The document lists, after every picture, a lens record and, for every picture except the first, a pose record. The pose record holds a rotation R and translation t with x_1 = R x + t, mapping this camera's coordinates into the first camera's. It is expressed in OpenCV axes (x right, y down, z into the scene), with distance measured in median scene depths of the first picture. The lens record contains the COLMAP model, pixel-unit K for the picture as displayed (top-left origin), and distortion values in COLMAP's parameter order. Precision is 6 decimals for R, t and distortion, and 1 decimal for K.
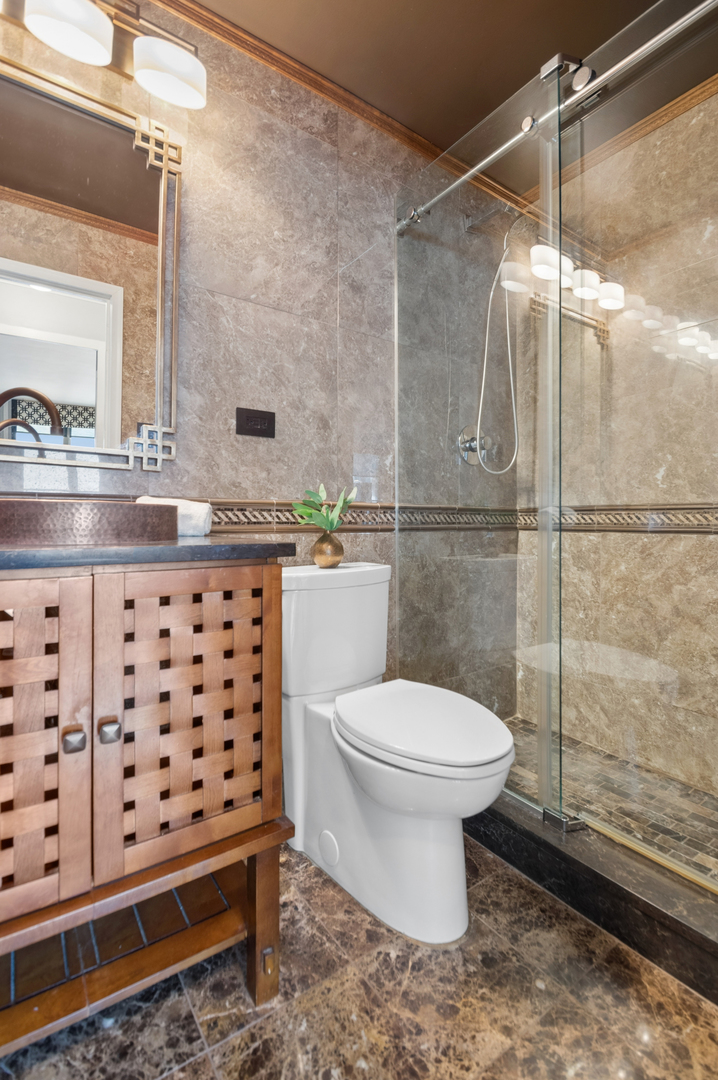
lens RADIAL K [[495.0, 0, 372.3], [0, 495.0, 523.1], [0, 0, 1]] dist [0.004833, -0.002817]
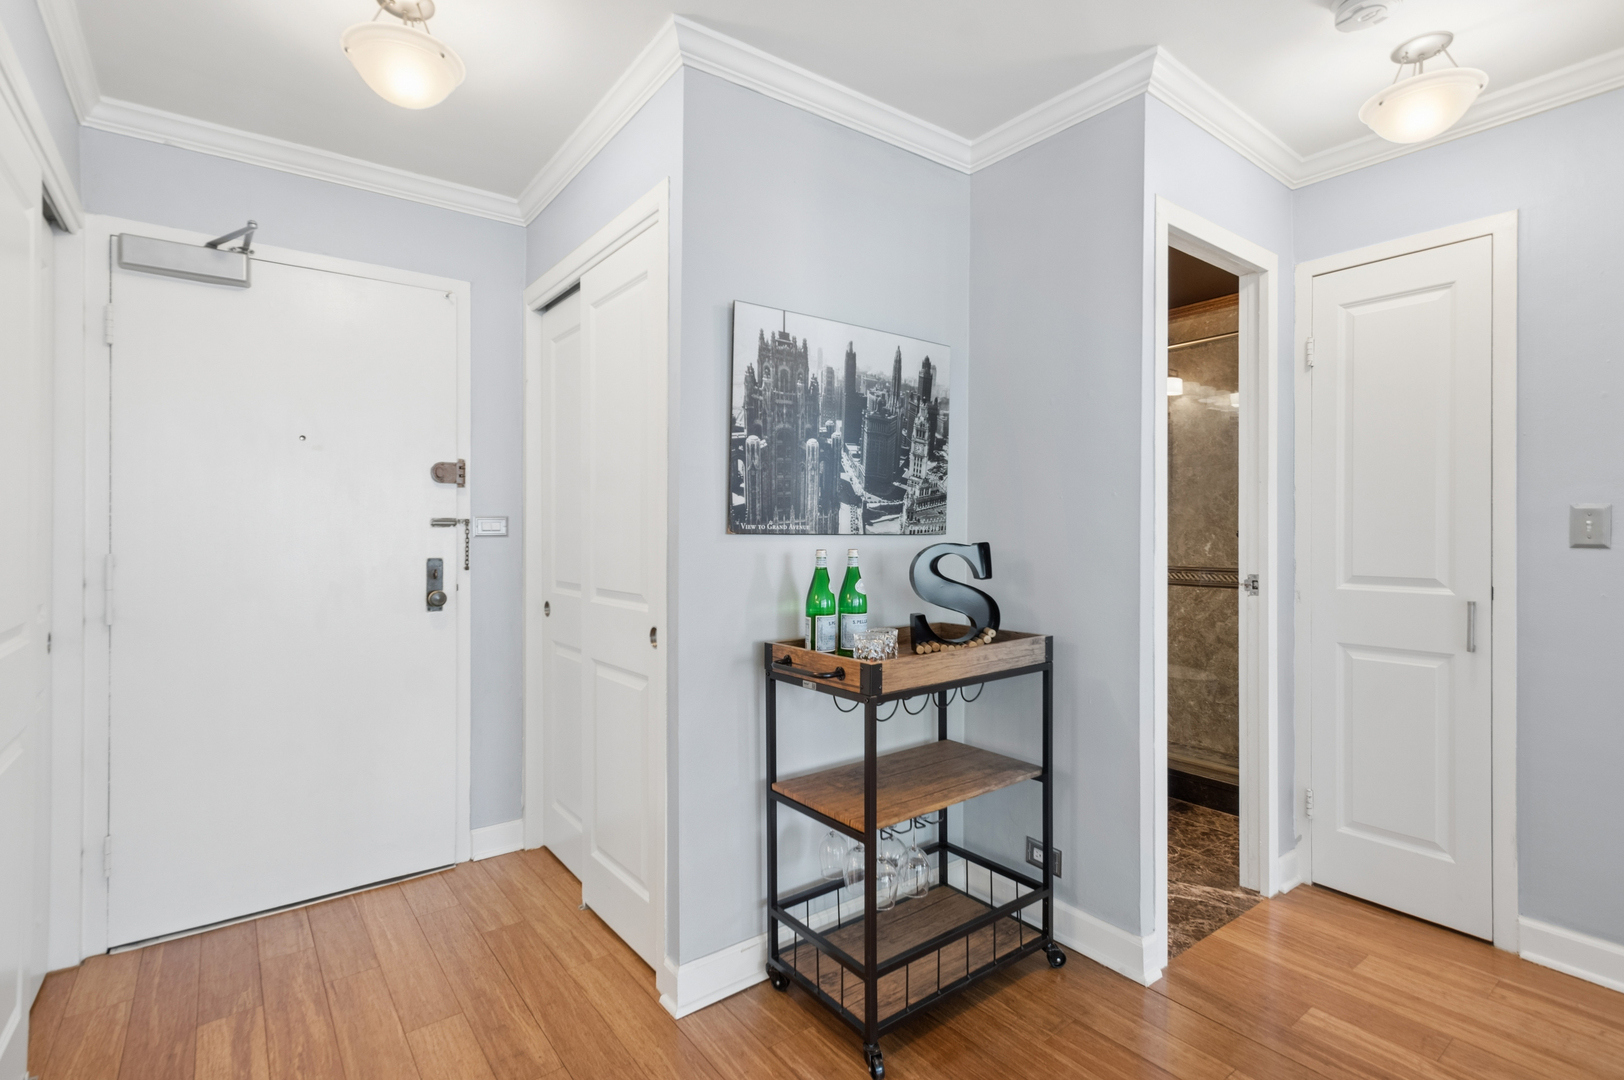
lens RADIAL K [[744.3, 0, 808.2], [0, 744.3, 532.5], [0, 0, 1]] dist [0.004833, -0.002817]
pose [[0.999915, -0.003400, 0.012581, -0.650787], [0.003376, 0.999992, 0.001934, -0.153914], [-0.012588, -0.001891, 0.999919, -1.231795]]
